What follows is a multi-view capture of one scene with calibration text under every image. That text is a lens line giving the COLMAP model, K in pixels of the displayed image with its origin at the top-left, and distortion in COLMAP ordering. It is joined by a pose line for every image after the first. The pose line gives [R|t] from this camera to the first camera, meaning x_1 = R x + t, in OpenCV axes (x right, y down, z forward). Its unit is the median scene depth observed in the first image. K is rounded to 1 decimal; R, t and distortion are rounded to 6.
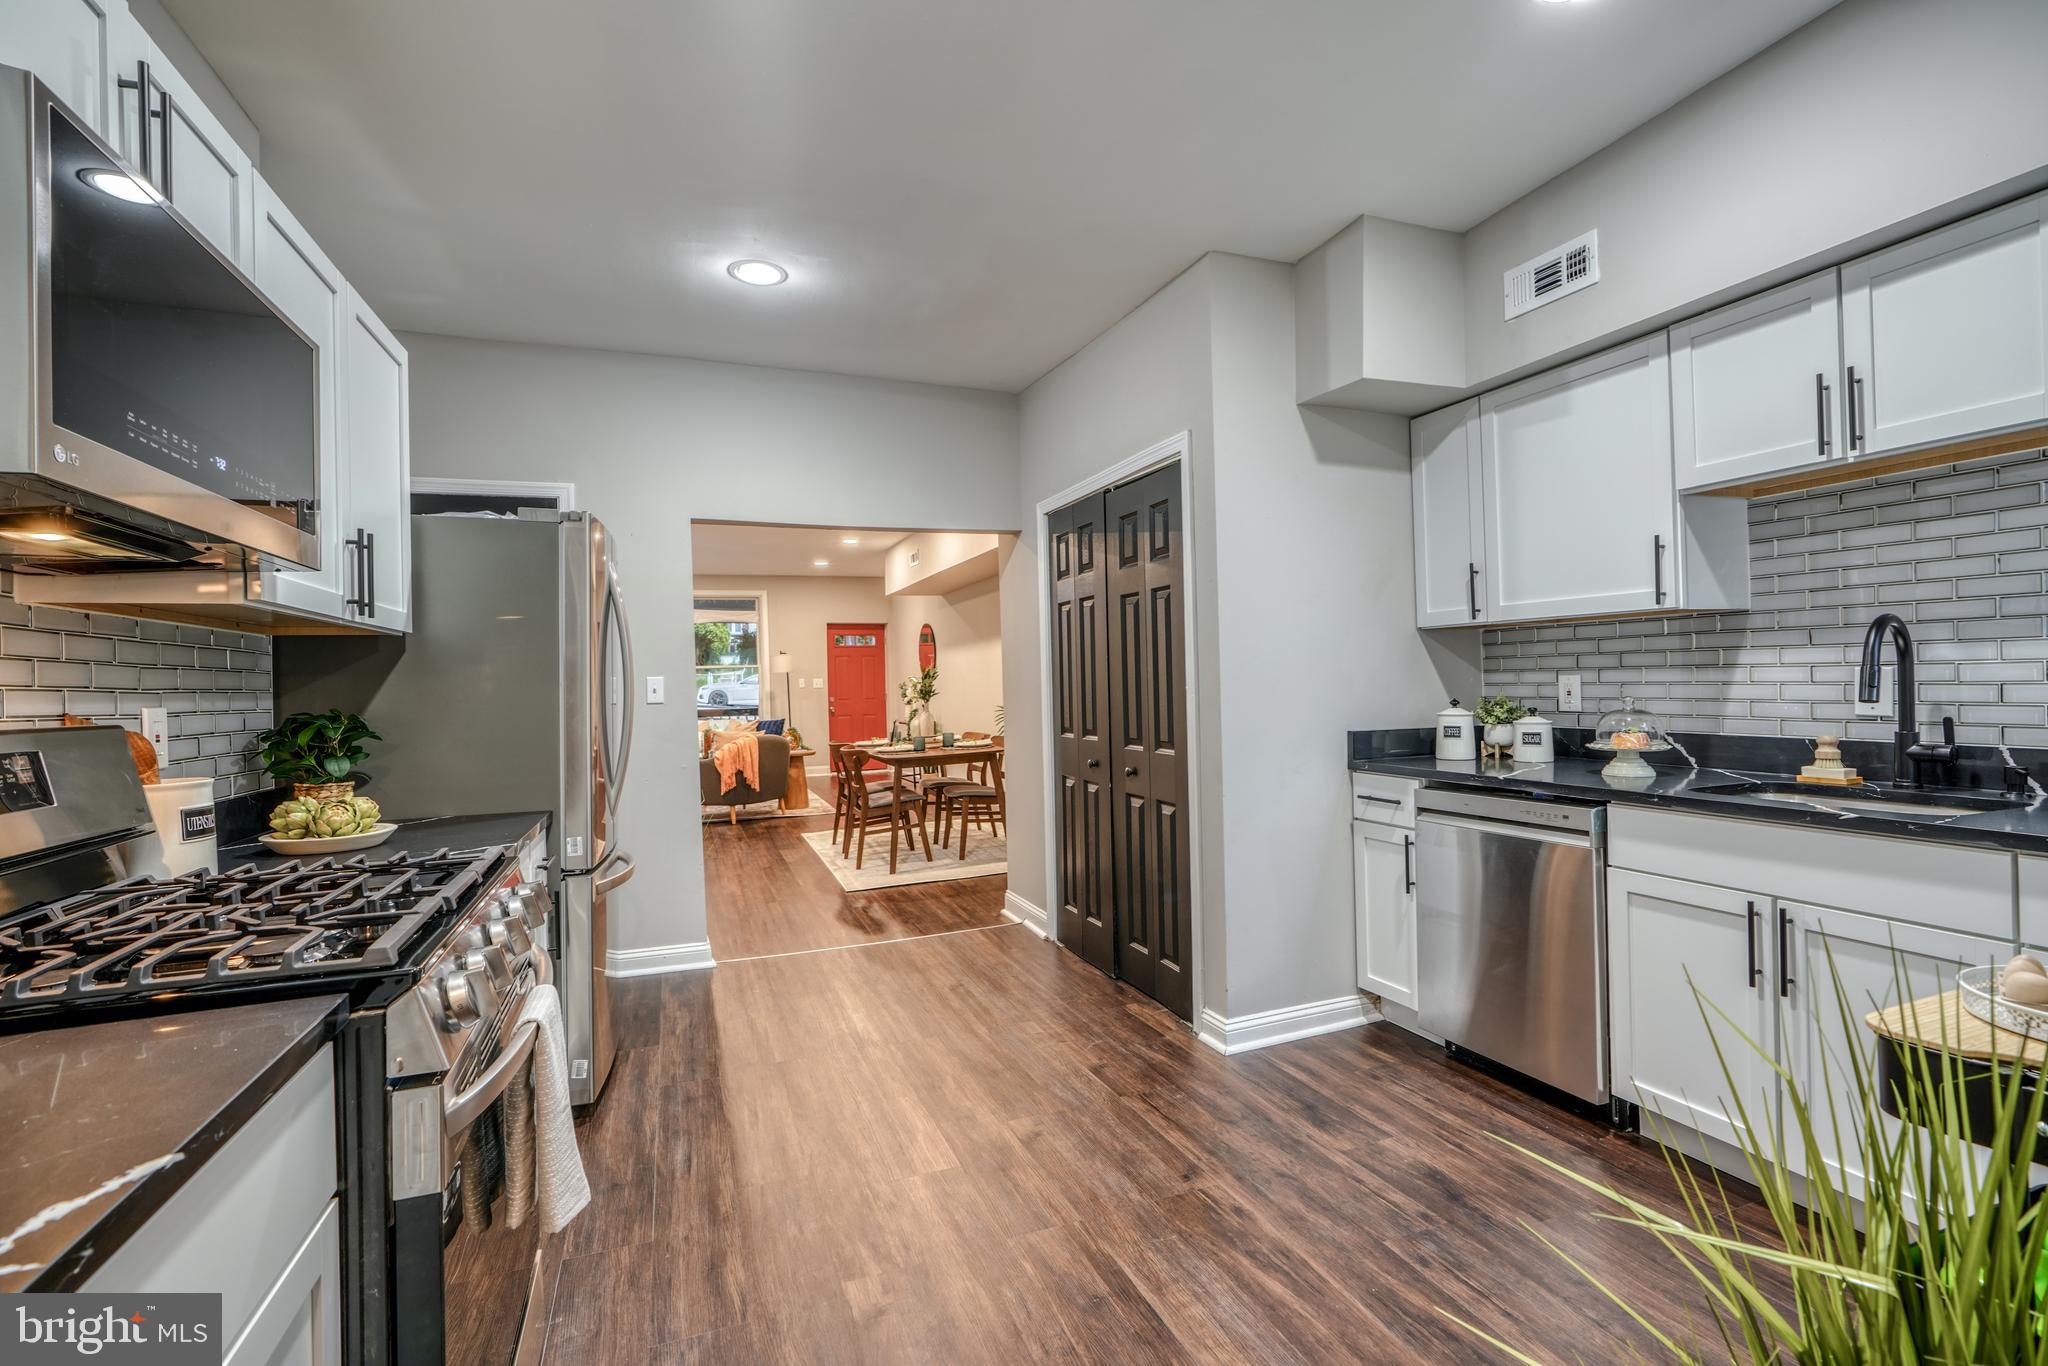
lens RADIAL K [[918.0, 0, 1019.7], [0, 918.0, 682.9], [0, 0, 1]] dist [-0.013382, 0.006533]
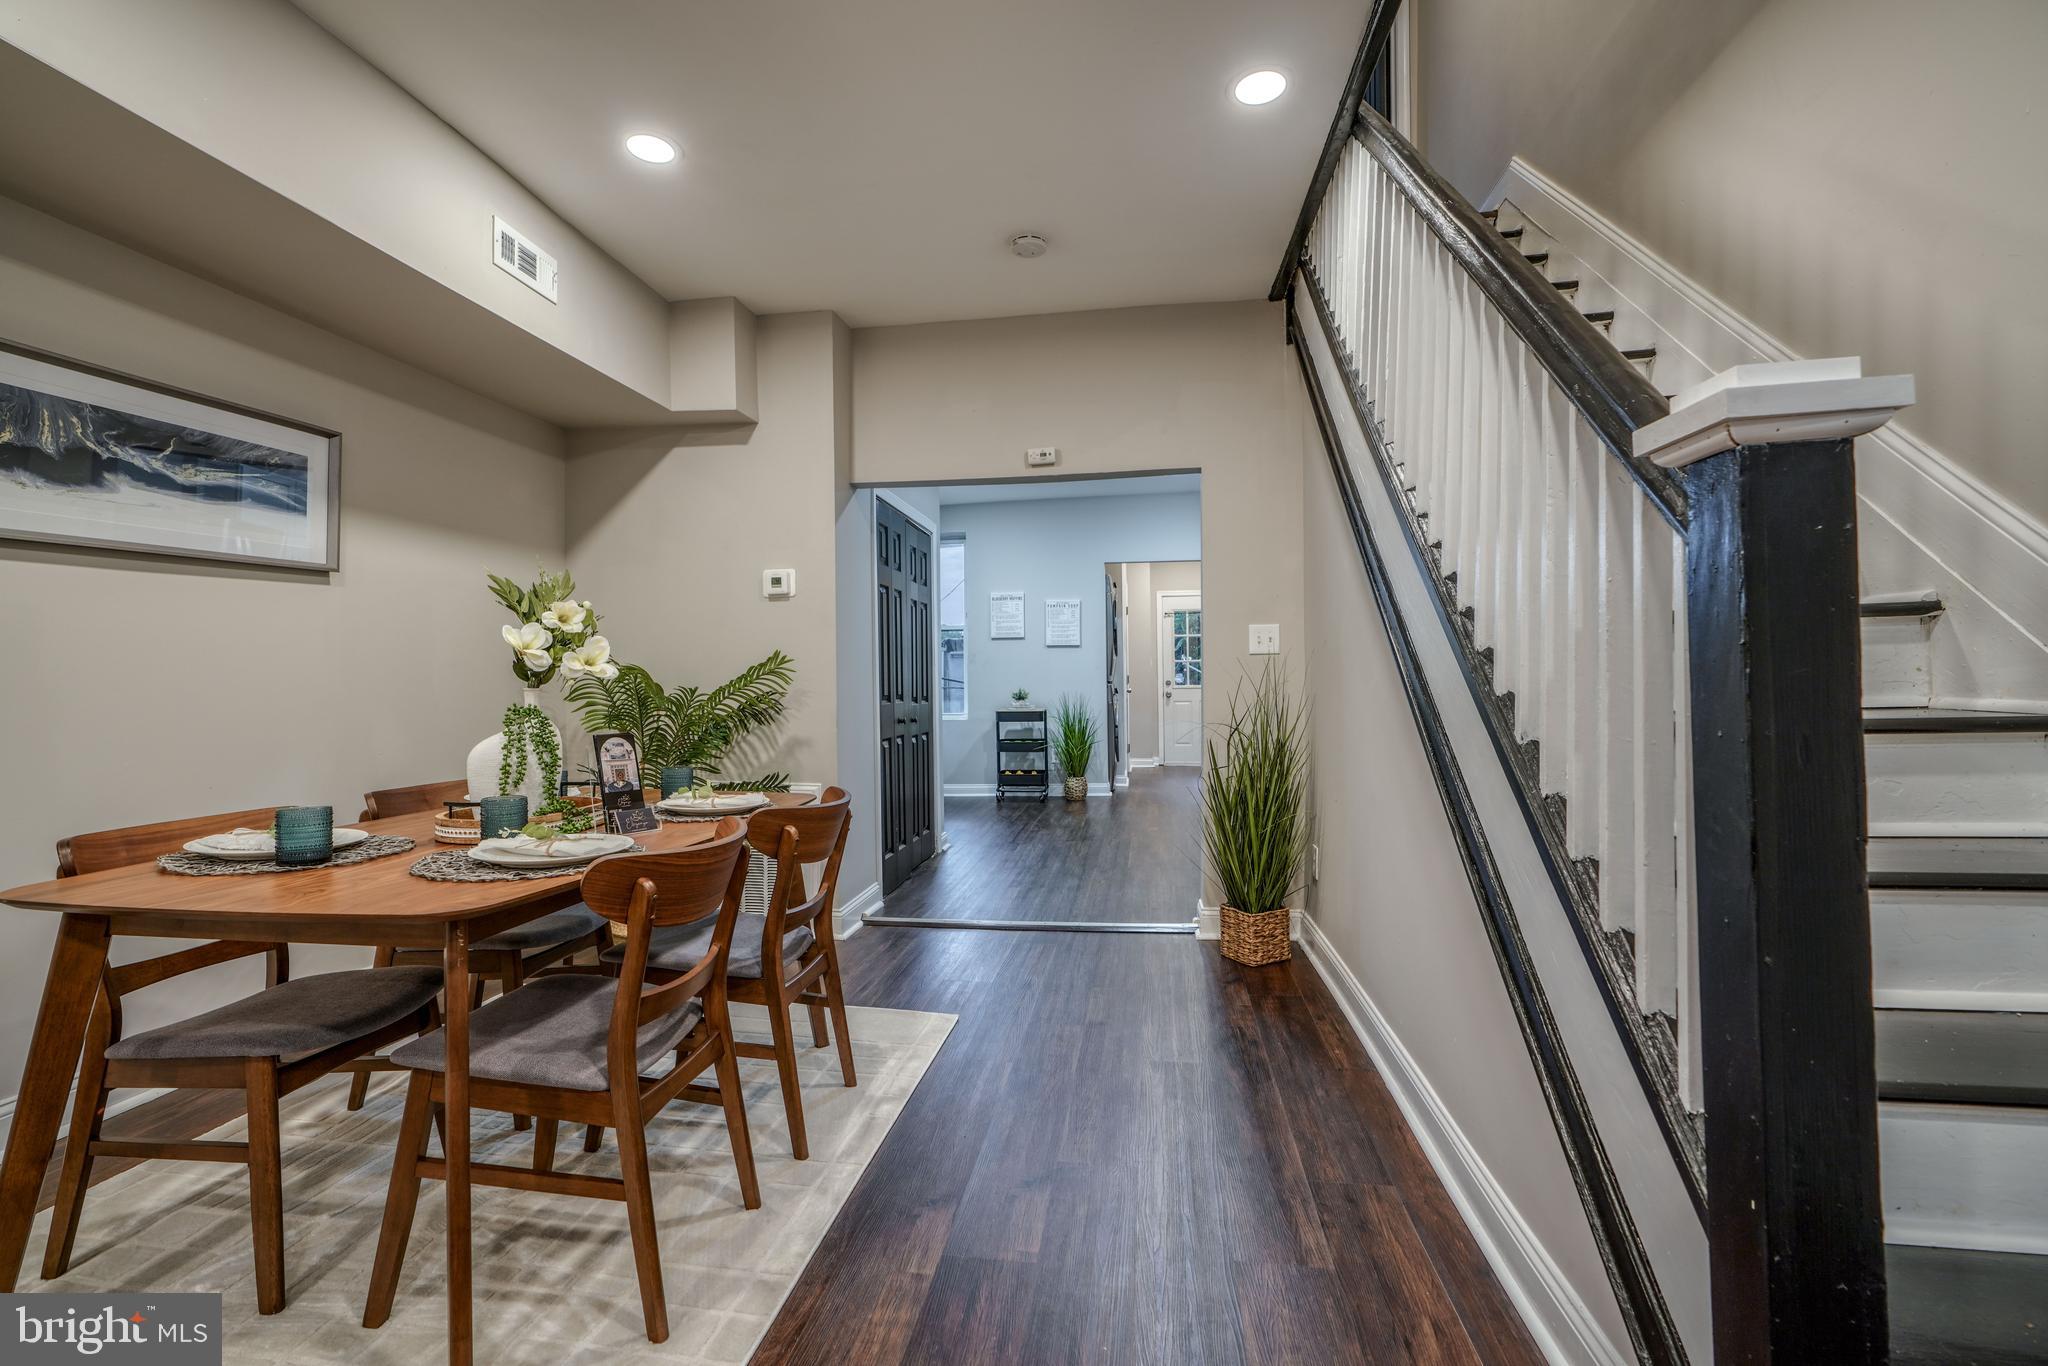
lens RADIAL K [[918.0, 0, 1019.7], [0, 918.0, 682.9], [0, 0, 1]] dist [-0.013382, 0.006533]
pose [[-0.873106, 0.035512, 0.486235, -0.647597], [0.037521, 0.999280, -0.005609, 0.045768], [-0.486084, 0.013347, -0.873810, 1.920825]]
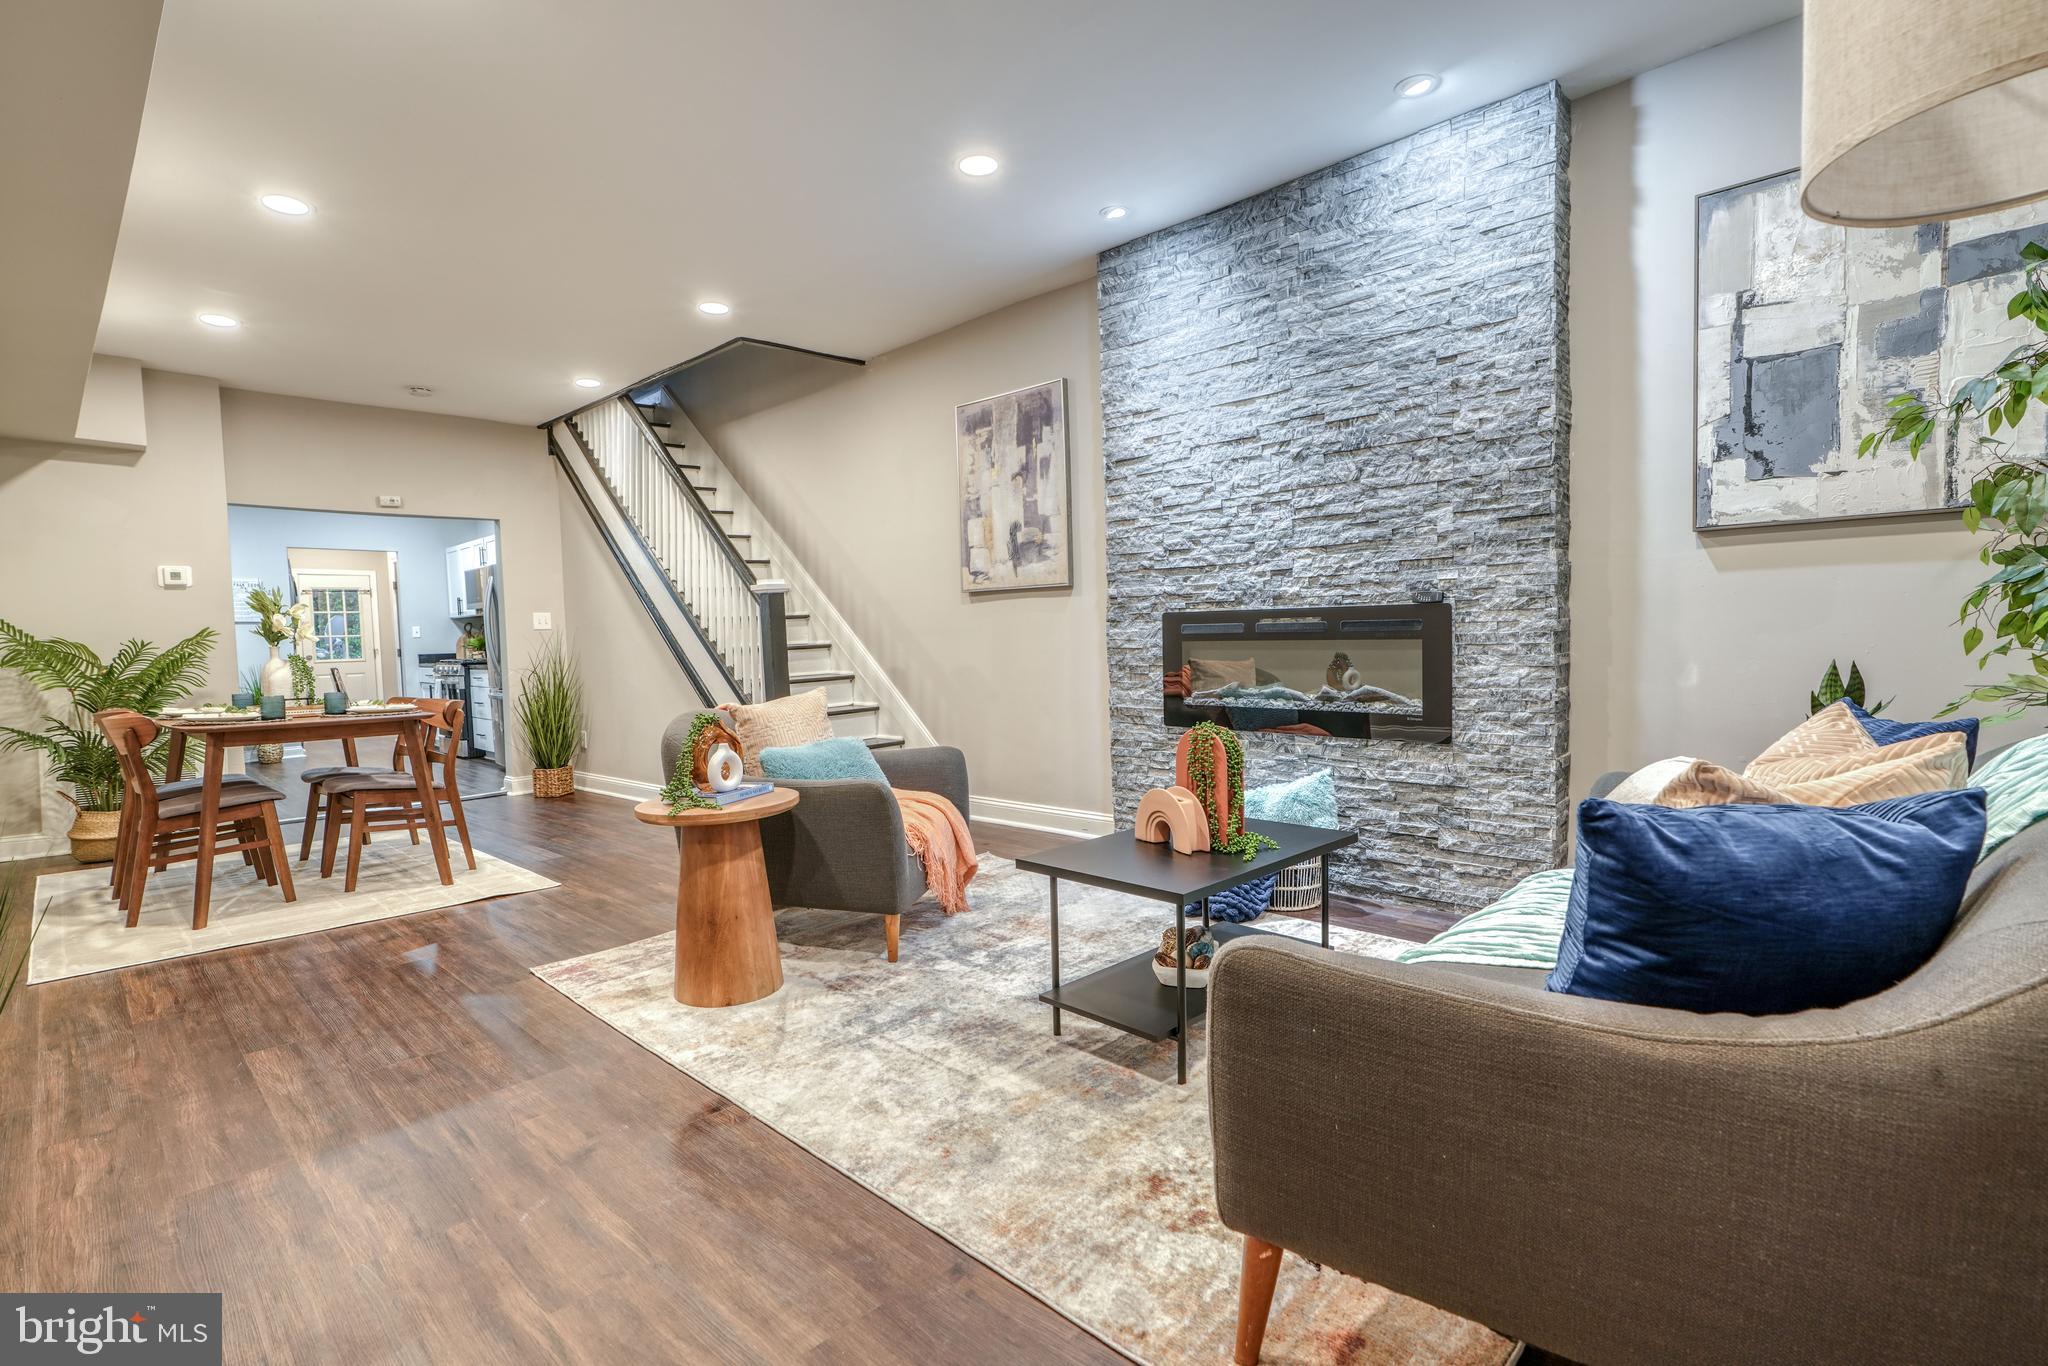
lens RADIAL K [[954.6, 0, 1020.3], [0, 954.6, 682.2], [0, 0, 1]] dist [-0.012427, 0.005886]
pose [[-0.904049, 0.074106, -0.420957, -0.460916], [0.052023, 0.996611, 0.063721, 0.050292], [0.424252, 0.035707, -0.904840, 2.897117]]
